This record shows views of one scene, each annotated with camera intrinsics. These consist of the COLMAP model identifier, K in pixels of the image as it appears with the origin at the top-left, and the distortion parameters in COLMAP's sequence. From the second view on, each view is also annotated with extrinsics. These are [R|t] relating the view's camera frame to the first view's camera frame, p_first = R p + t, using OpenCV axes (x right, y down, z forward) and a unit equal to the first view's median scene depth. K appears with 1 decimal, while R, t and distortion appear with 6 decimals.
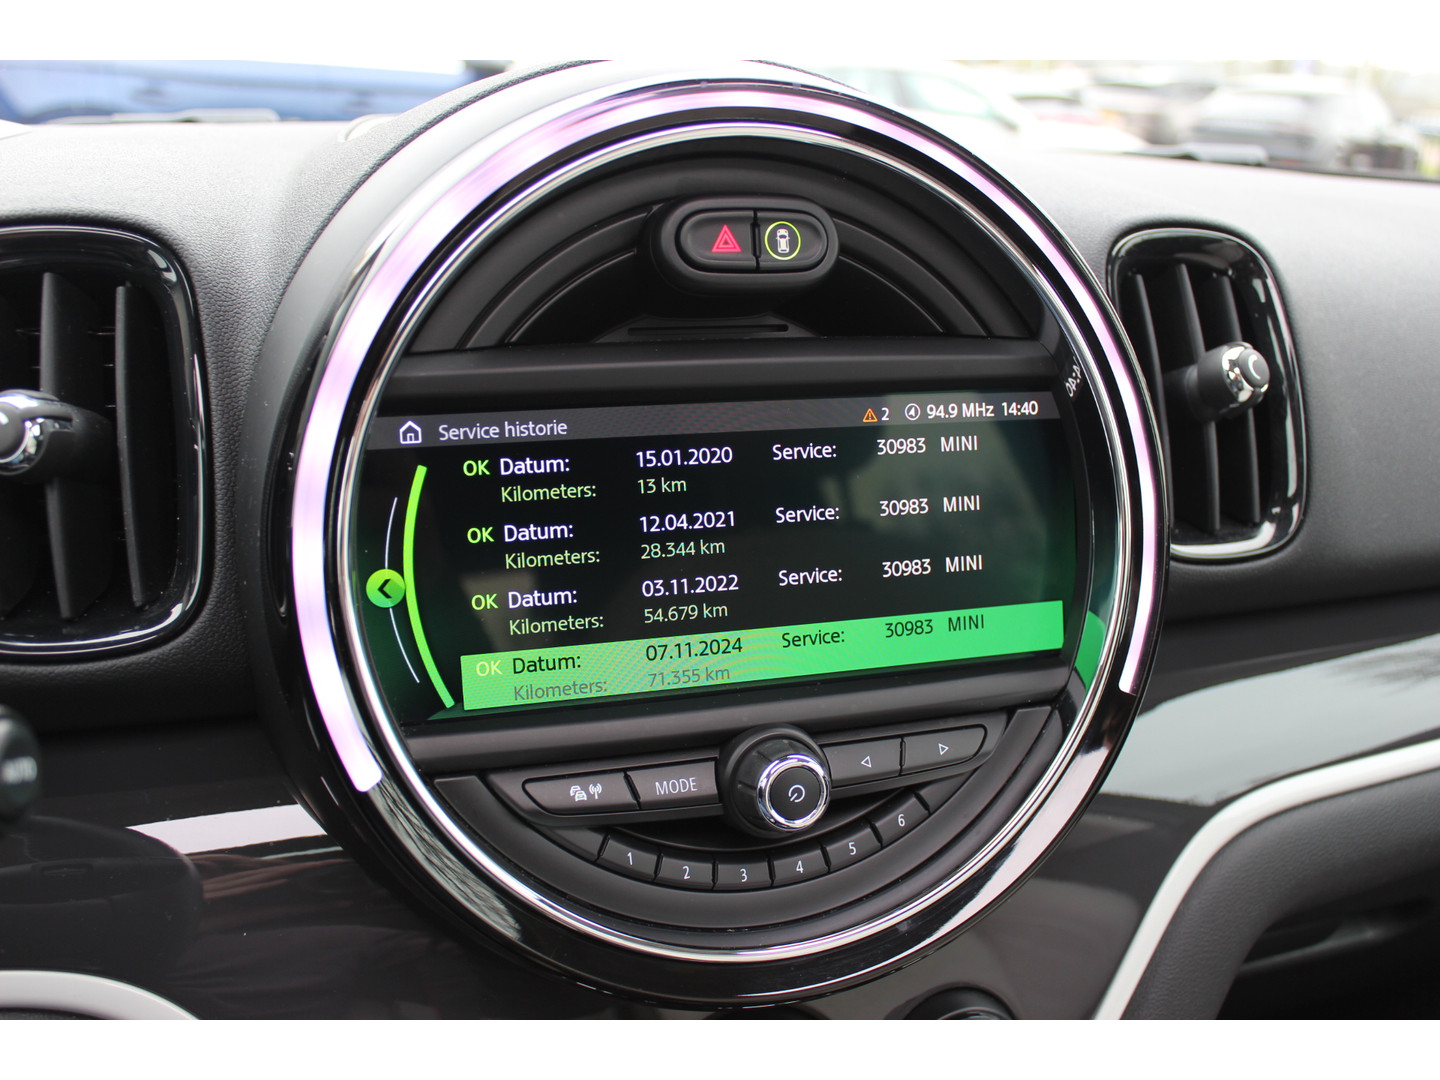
lens RADIAL K [[1400.7, 0, 720.0], [0, 1400.7, 540.0], [0, 0, 1]] dist [-0.146423, 0.151794]
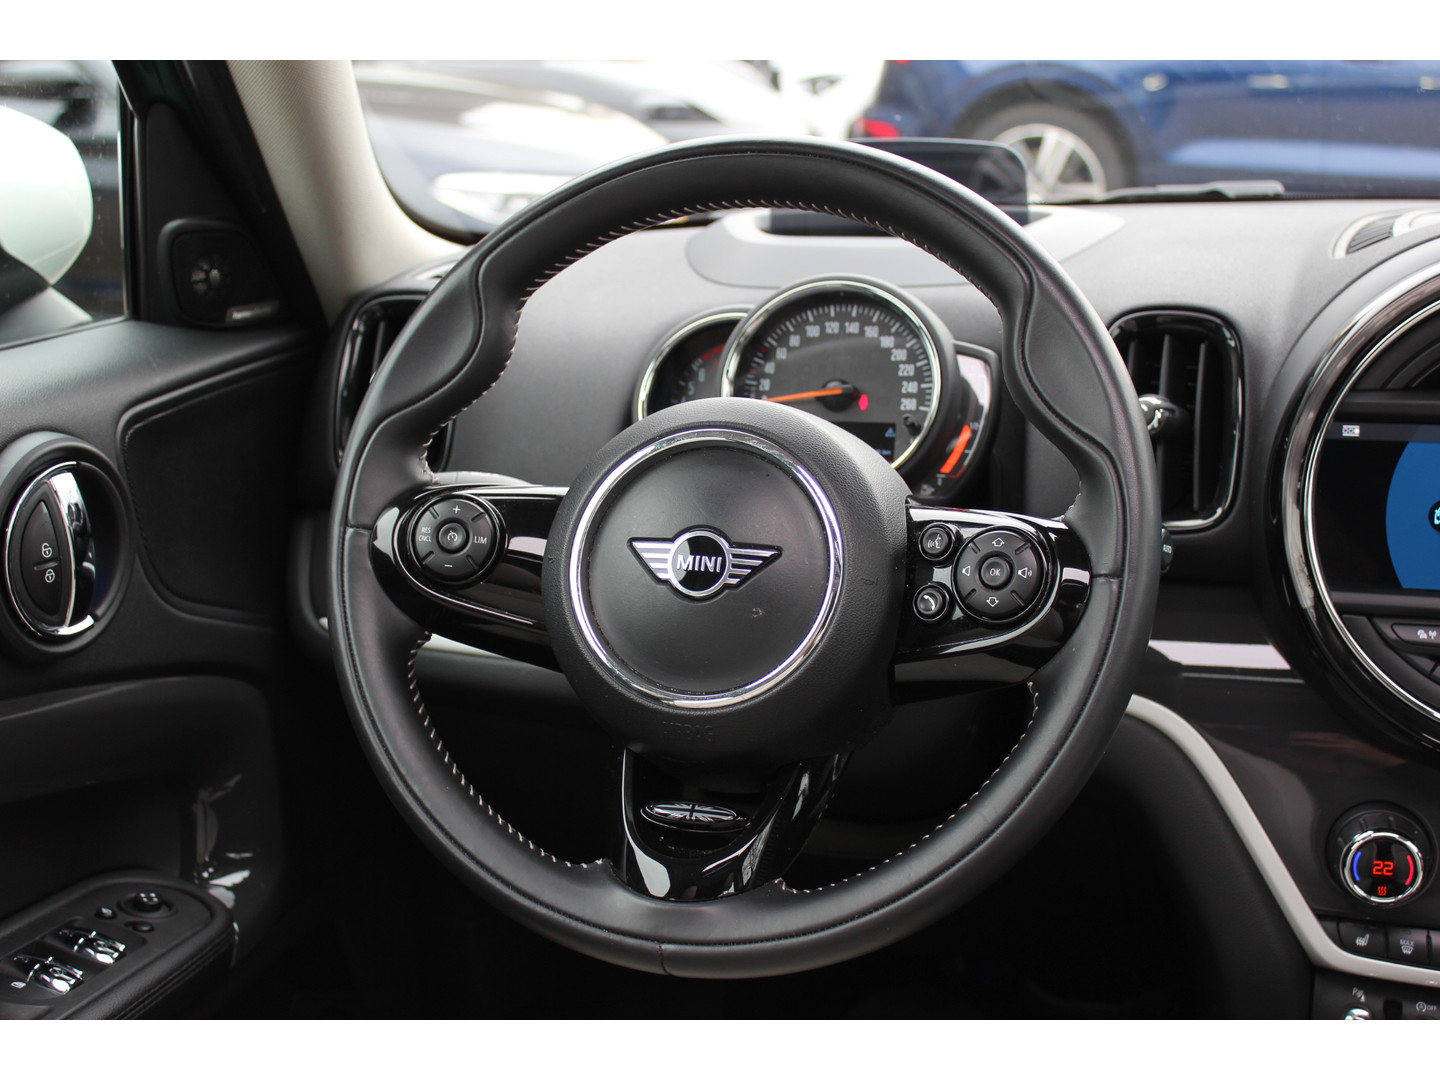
lens RADIAL K [[1864.5, 0, 717.6], [0, 1864.5, 525.7], [0, 0, 1]] dist [-0.069345, 0.087963]
pose [[0.838016, 0.093570, -0.537564, 0.398218], [-0.116596, 0.993140, -0.008894, 0.163931], [0.533044, 0.070131, 0.843176, -1.488870]]
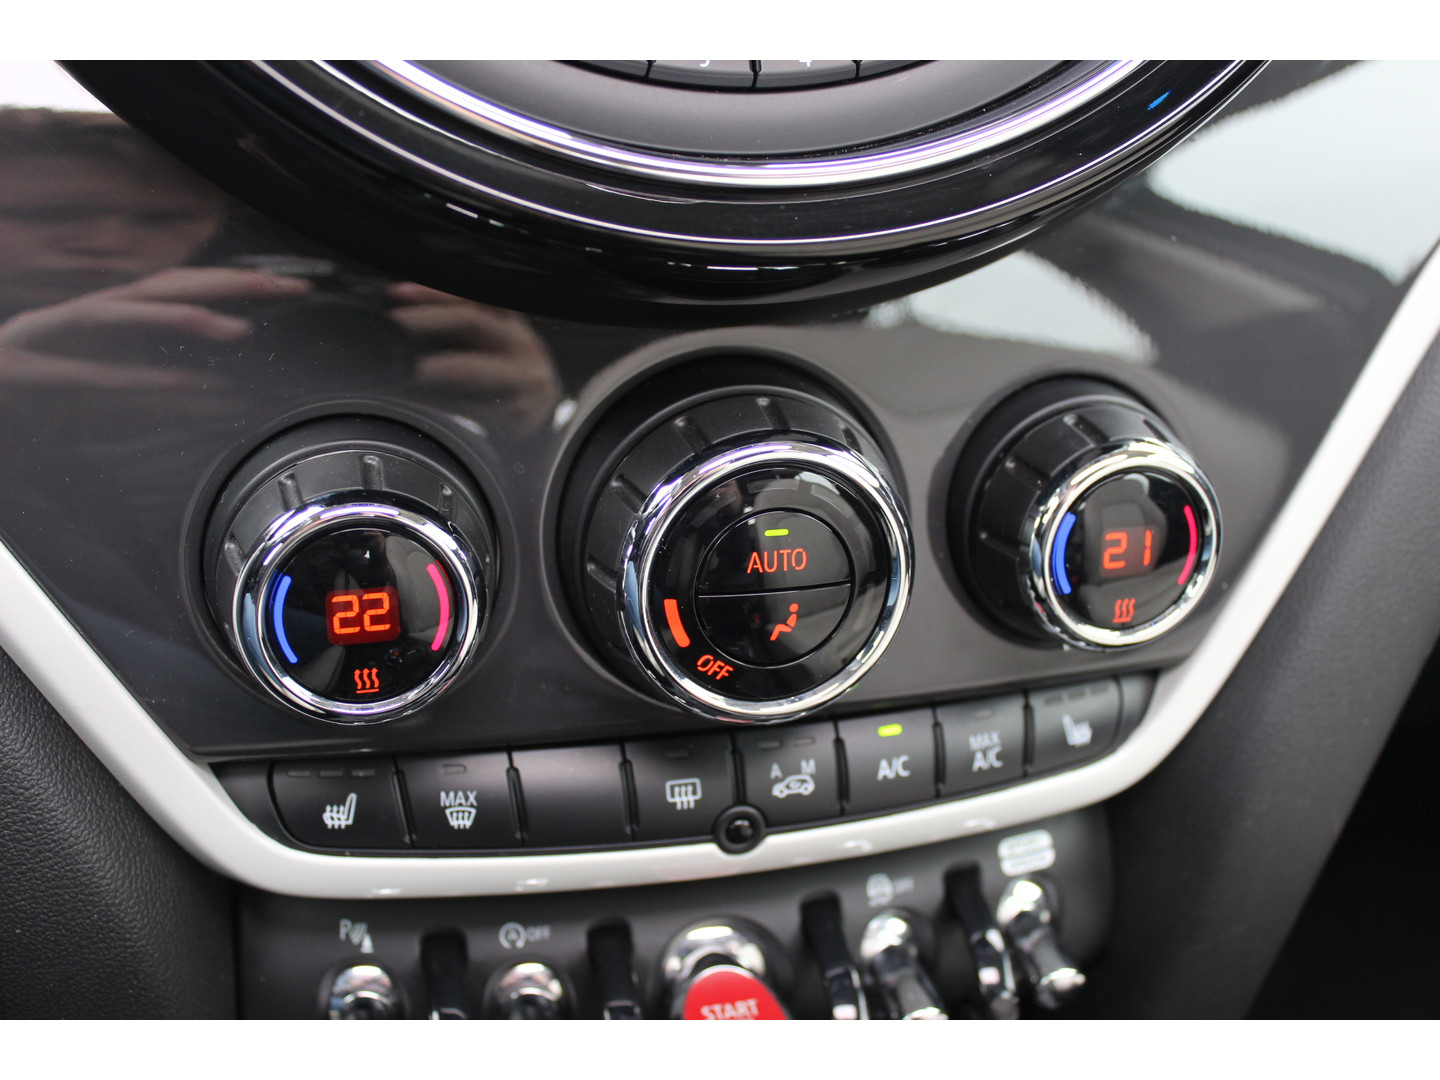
lens RADIAL K [[1741.6, 0, 720.0], [0, 1741.6, 540.0], [0, 0, 1]] dist [-0.091937, 0.080024]
pose [[0.998184, 0.031223, -0.051516, 0.067632], [-0.024735, 0.992209, 0.122107, 0.355962], [0.054927, -0.120611, 0.991179, 0.280913]]
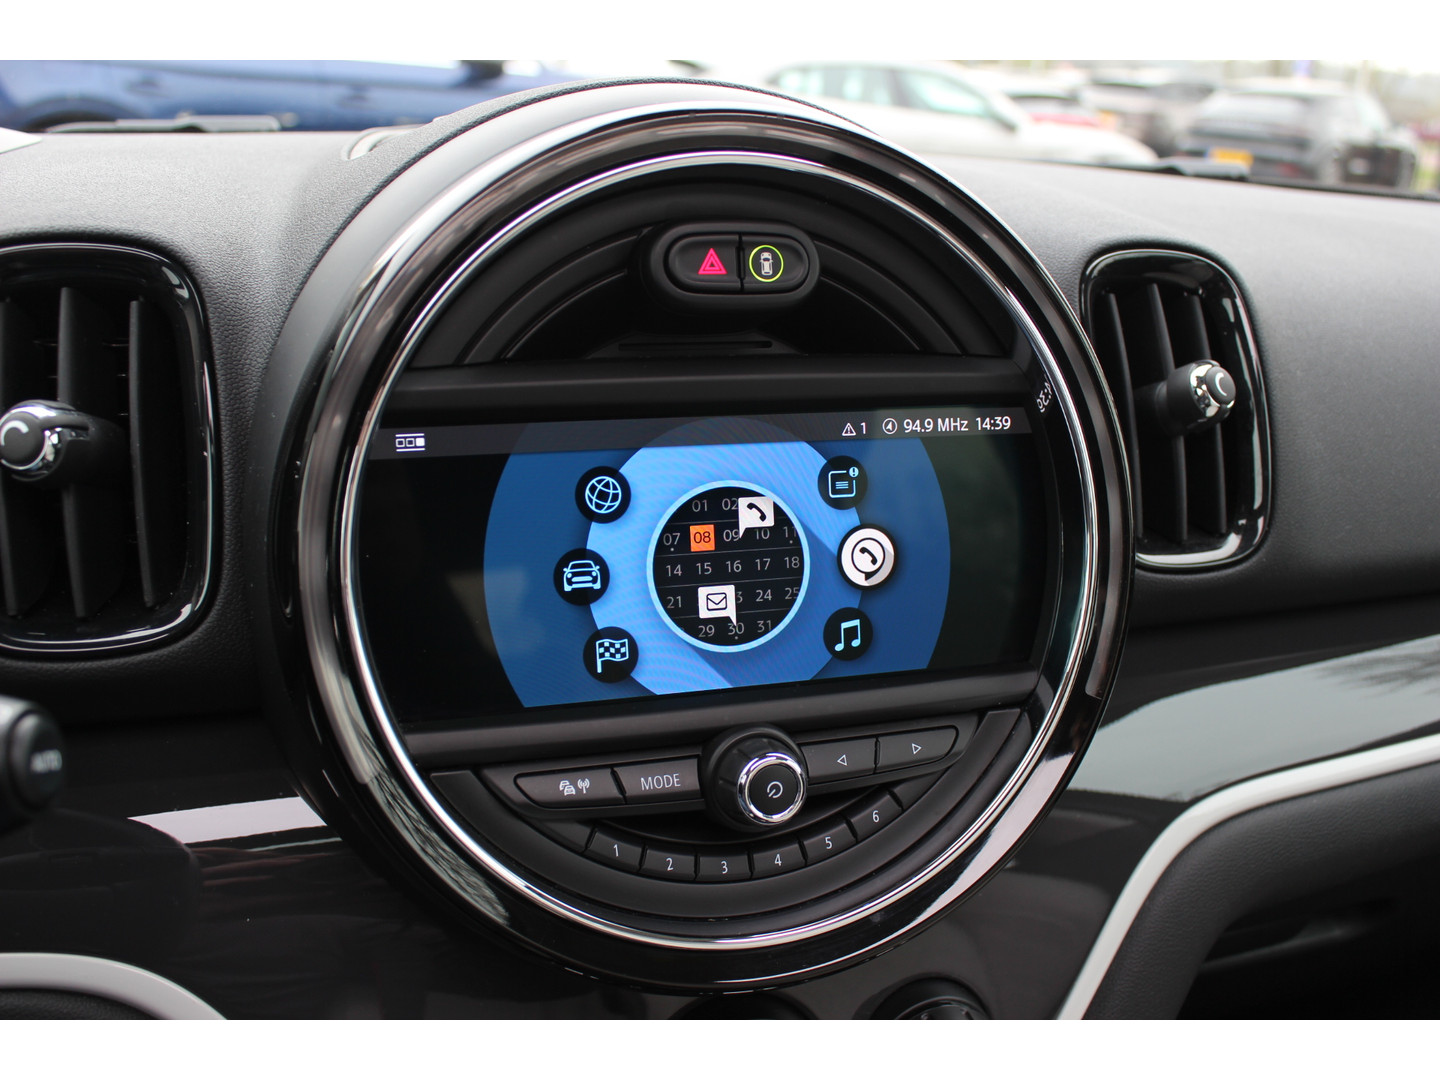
lens RADIAL K [[1400.7, 0, 720.0], [0, 1400.7, 540.0], [0, 0, 1]] dist [-0.146423, 0.151794]
pose [[0.999956, 0.008647, 0.003569, 0.007993], [-0.008656, 0.999959, 0.002583, -0.008646], [-0.003547, -0.002613, 0.999990, -0.049829]]
